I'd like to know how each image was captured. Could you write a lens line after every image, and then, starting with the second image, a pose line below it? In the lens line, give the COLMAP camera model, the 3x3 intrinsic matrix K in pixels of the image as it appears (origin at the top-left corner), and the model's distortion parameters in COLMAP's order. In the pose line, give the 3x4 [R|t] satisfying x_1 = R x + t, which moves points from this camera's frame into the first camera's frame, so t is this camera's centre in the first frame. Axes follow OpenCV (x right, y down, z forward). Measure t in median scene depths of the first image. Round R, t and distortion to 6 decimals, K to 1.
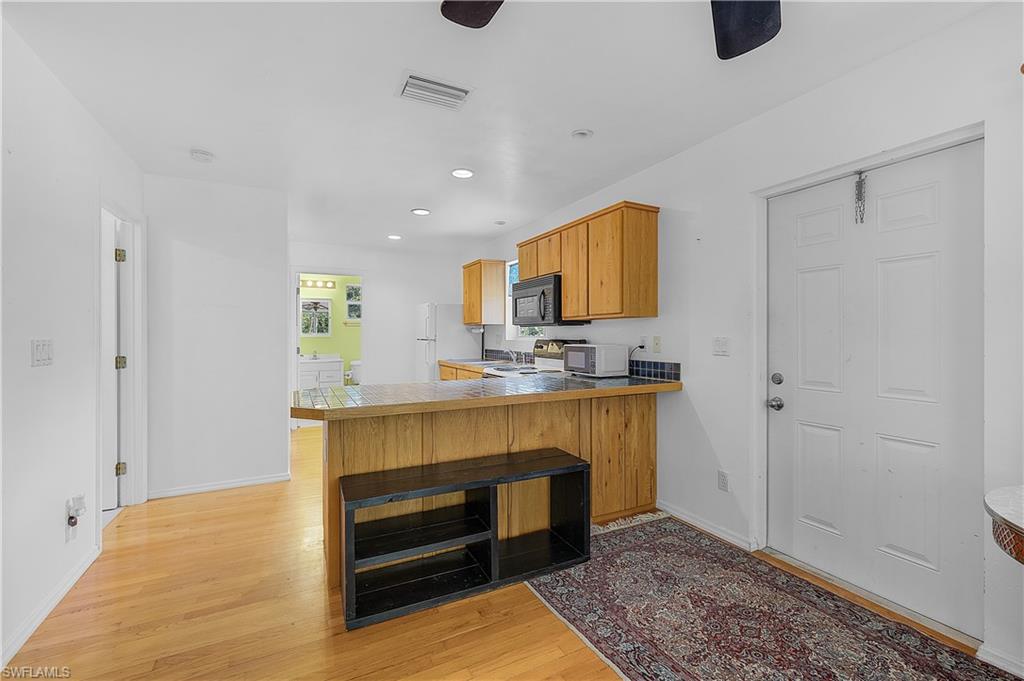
lens RADIAL K [[432.2, 0, 512.4], [0, 432.2, 338.5], [0, 0, 1]] dist [0.000882, -0.000068]
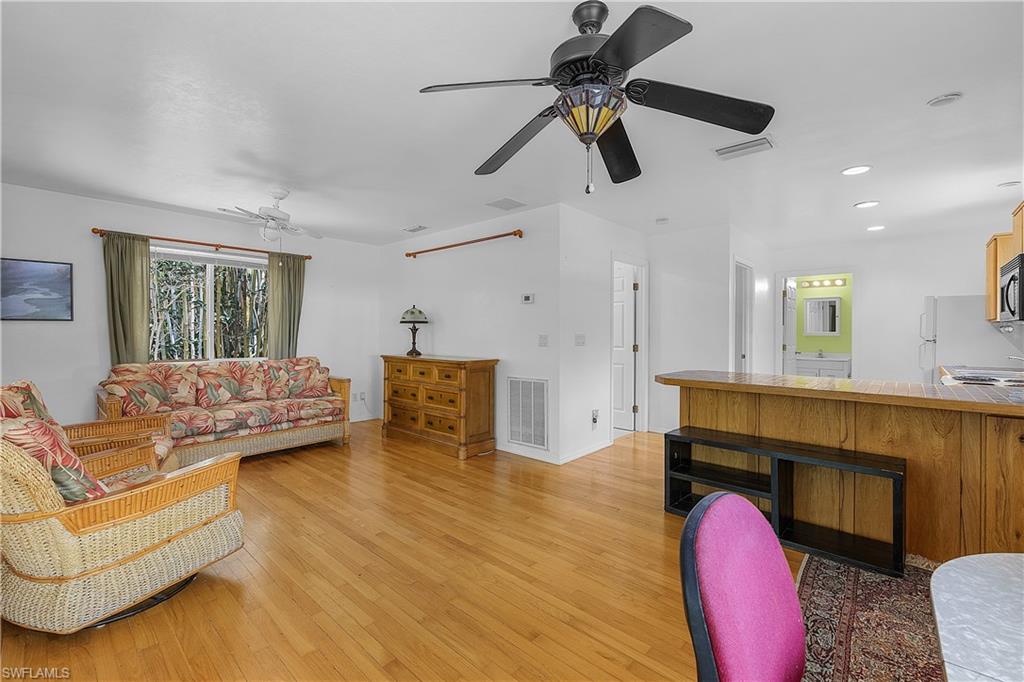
lens RADIAL K [[432.2, 0, 512.2], [0, 432.2, 335.3], [0, 0, 1]] dist [0.000882, -0.000068]
pose [[0.352769, 0.012496, -0.935627, 0.646455], [-0.016601, 0.999837, 0.007094, -0.000119], [0.935563, 0.013030, 0.352919, -0.095873]]
